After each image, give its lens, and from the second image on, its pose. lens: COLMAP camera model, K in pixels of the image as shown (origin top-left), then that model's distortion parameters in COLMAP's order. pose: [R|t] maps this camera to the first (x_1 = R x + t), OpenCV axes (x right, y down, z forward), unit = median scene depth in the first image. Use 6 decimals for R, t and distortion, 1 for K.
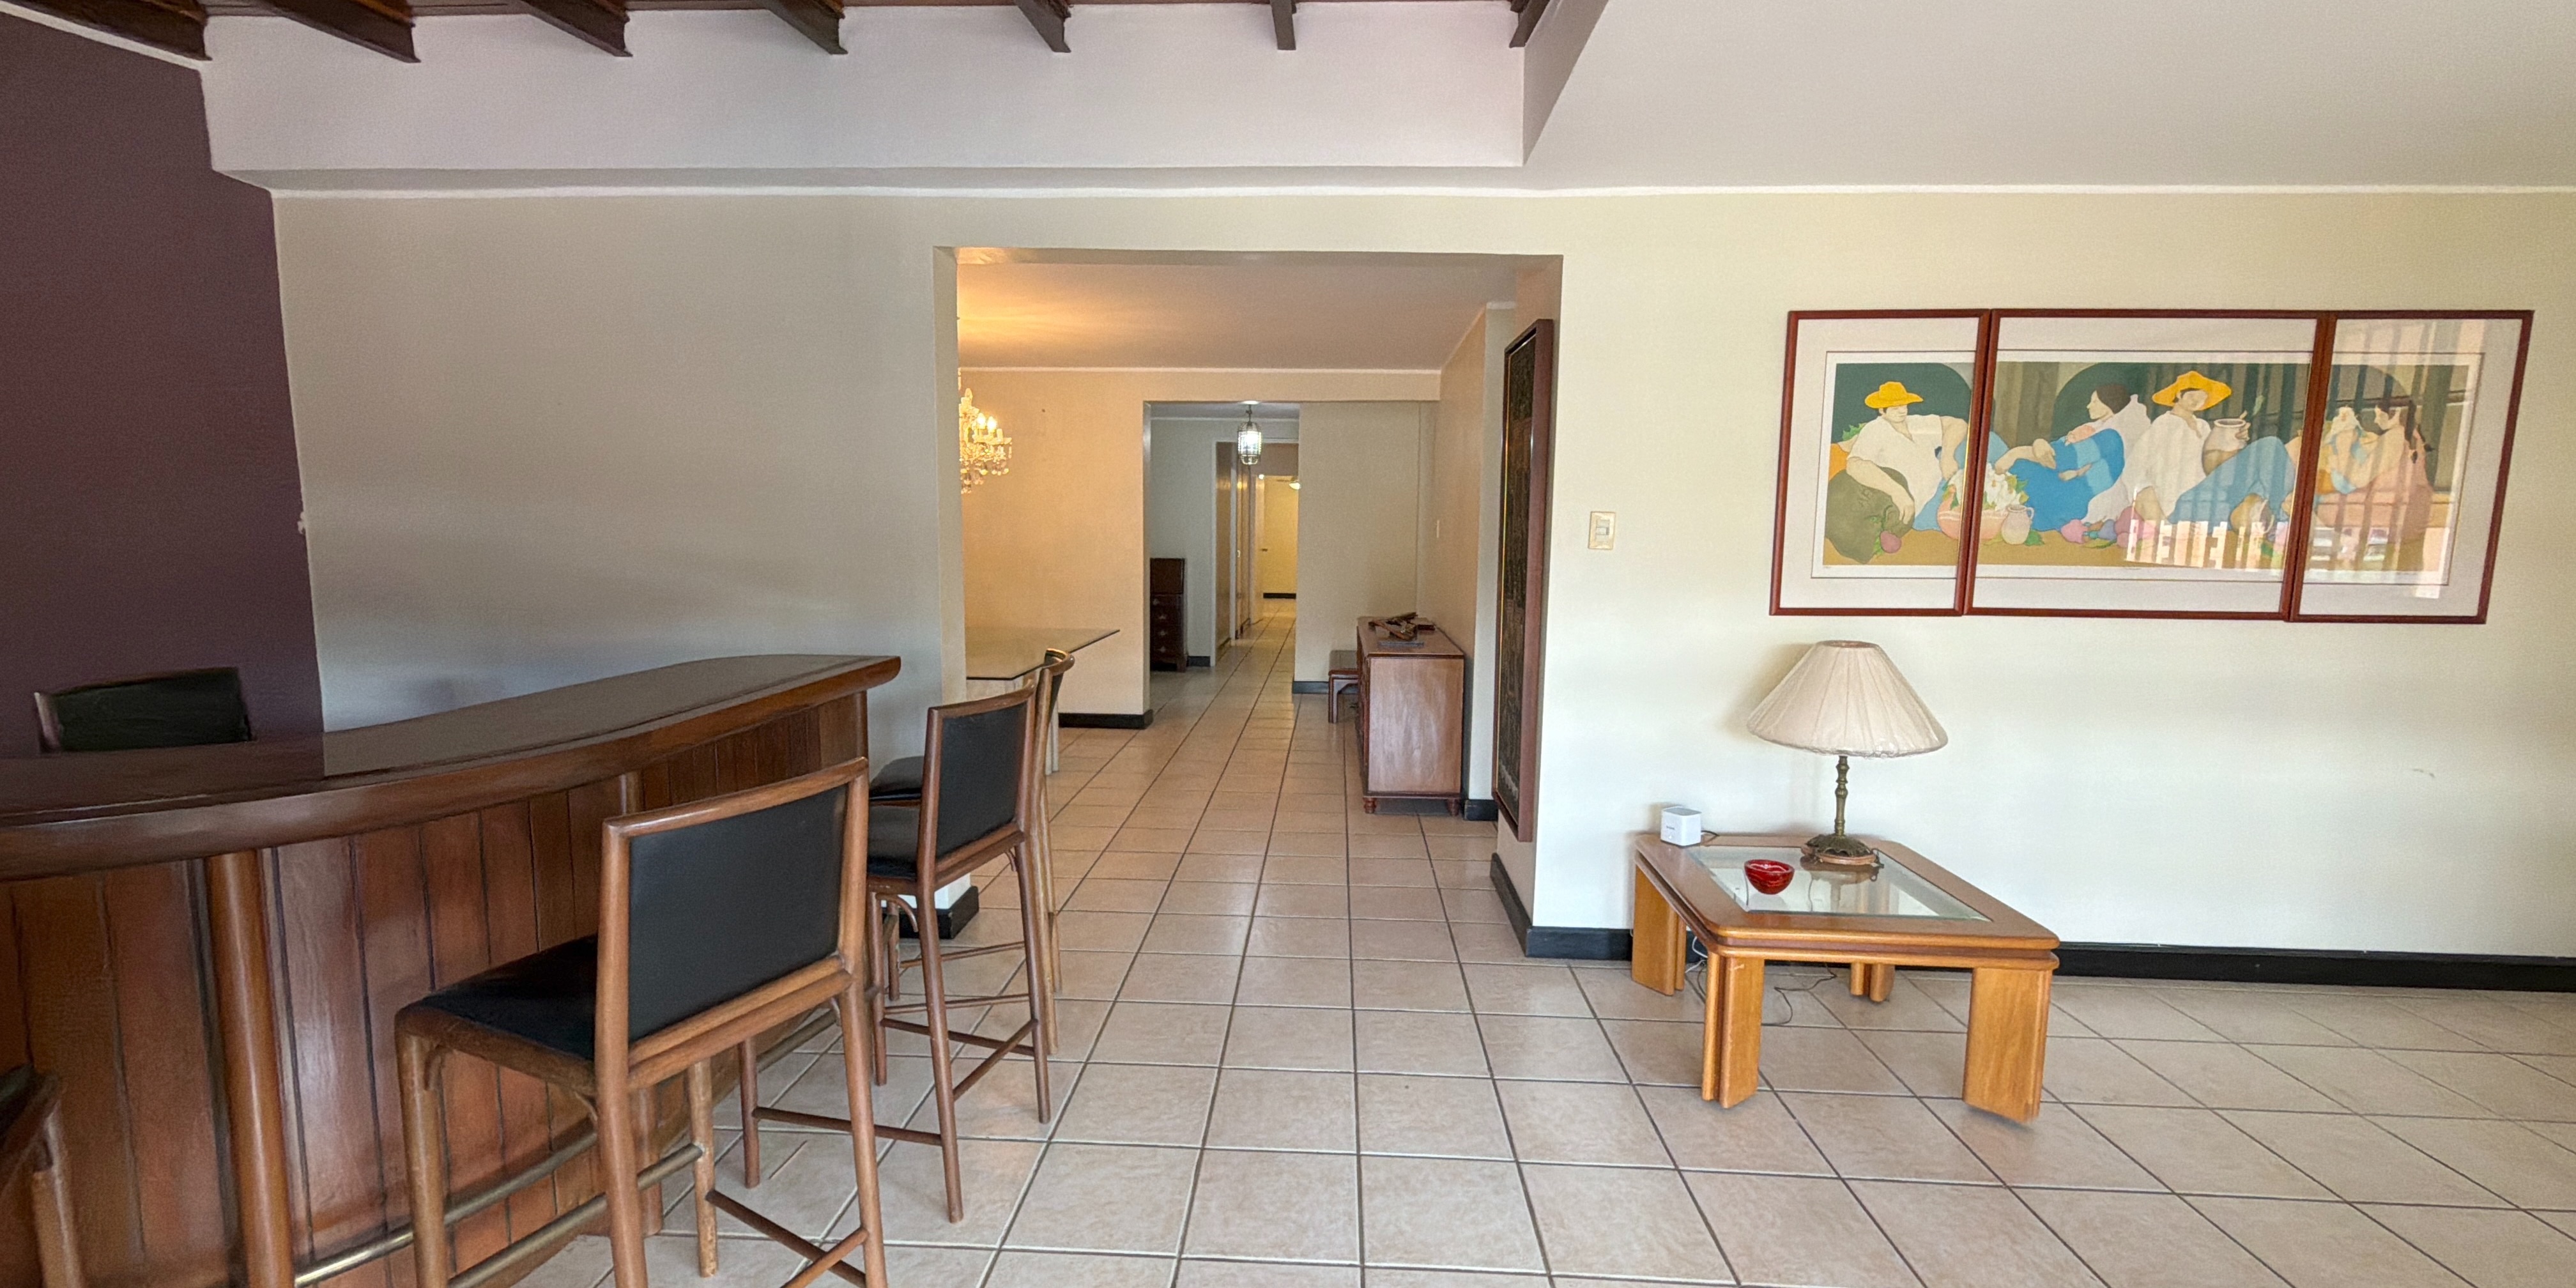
lens RADIAL K [[1050.2, 0, 1288.7], [0, 1050.2, 643.9], [0, 0, 1]] dist [0.013975, 0.000641]
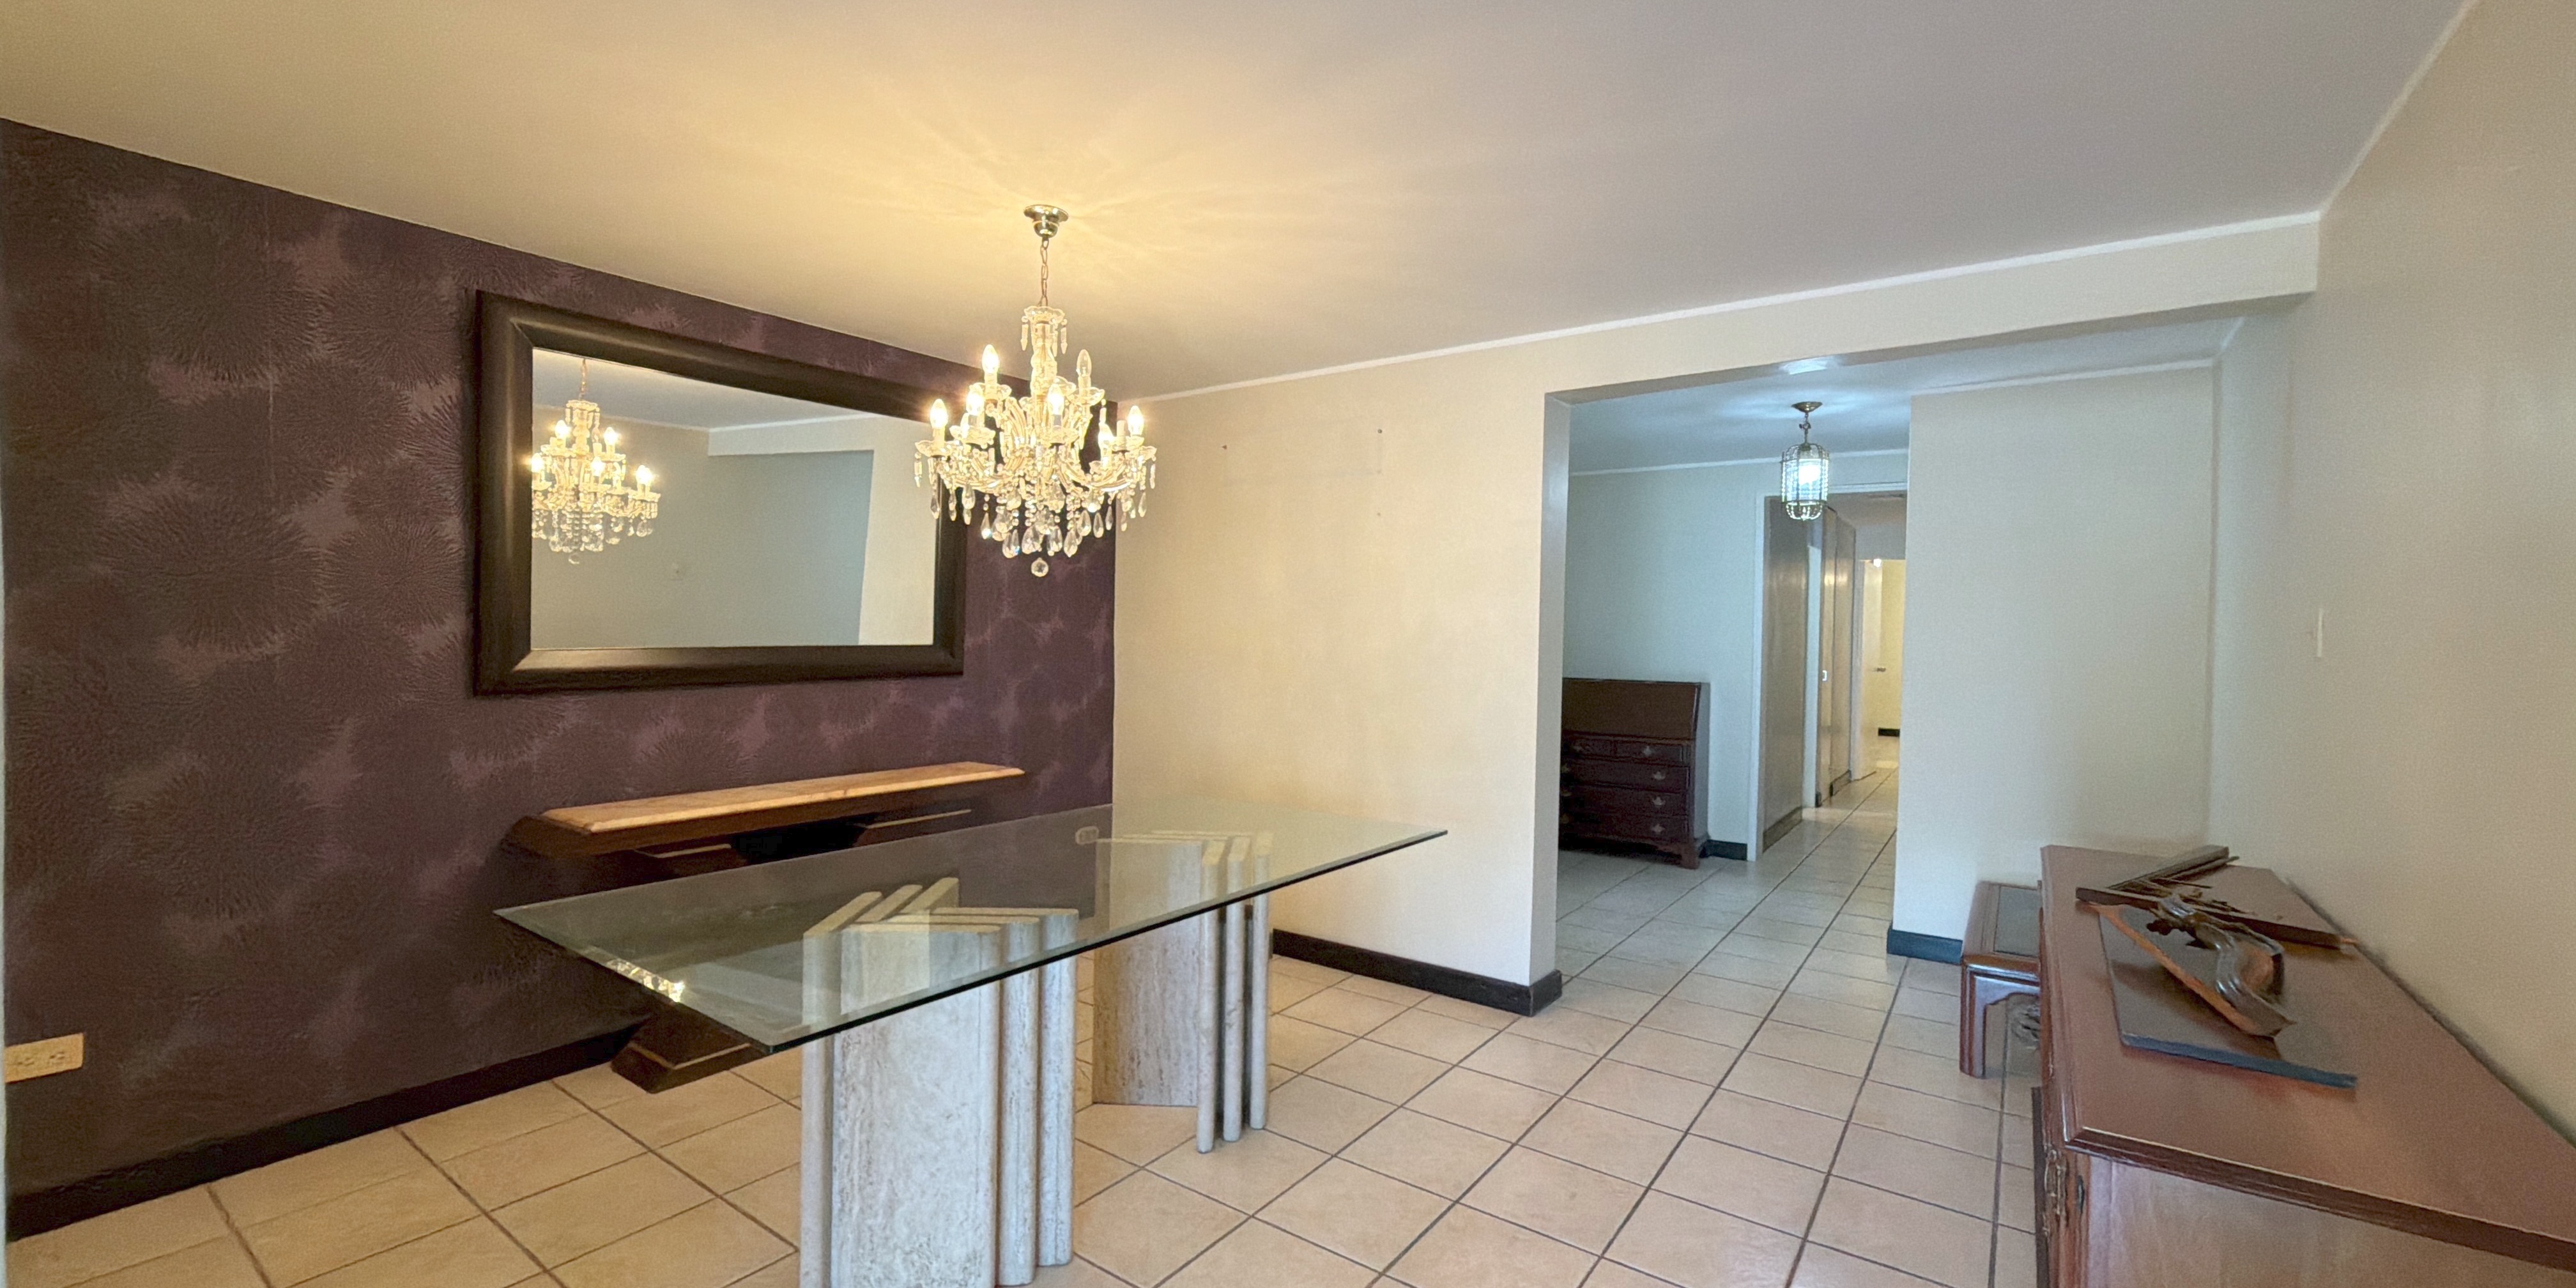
lens RADIAL K [[1050.2, 0, 1276.2], [0, 1050.2, 647.3], [0, 0, 1]] dist [0.013975, 0.000641]
pose [[0.845429, 0.009726, -0.534000, 0.024987], [-0.067061, 0.993854, -0.088069, -0.035414], [0.529862, 0.110267, 0.840885, 0.385423]]
